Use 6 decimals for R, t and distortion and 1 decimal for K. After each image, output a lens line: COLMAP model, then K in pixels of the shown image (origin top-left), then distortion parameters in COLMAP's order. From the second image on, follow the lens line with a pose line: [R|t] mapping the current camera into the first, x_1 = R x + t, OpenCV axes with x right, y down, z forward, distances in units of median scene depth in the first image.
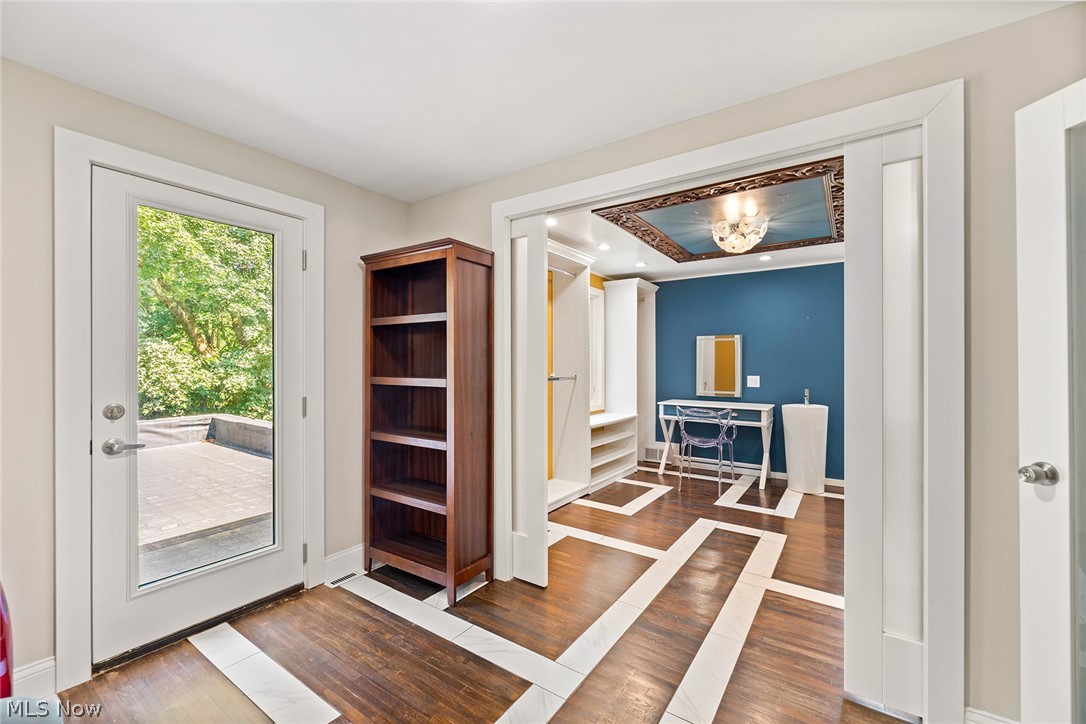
lens RADIAL K [[444.6, 0, 548.4], [0, 444.6, 370.6], [0, 0, 1]] dist [-0.000049, 0.000020]
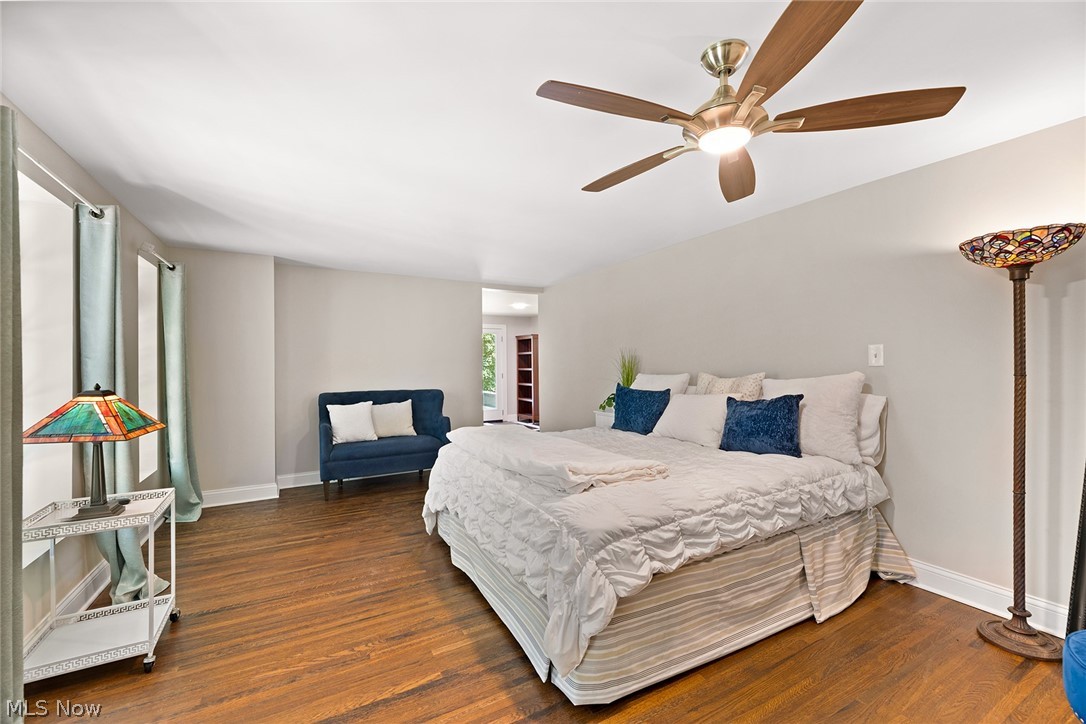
lens RADIAL K [[444.6, 0, 548.4], [0, 444.6, 370.6], [0, 0, 1]] dist [-0.000049, 0.000020]
pose [[0.898483, -0.002214, -0.439002, 1.573981], [0.007267, 0.999925, 0.009830, 0.000503], [0.438948, -0.012022, 0.898432, -2.405032]]
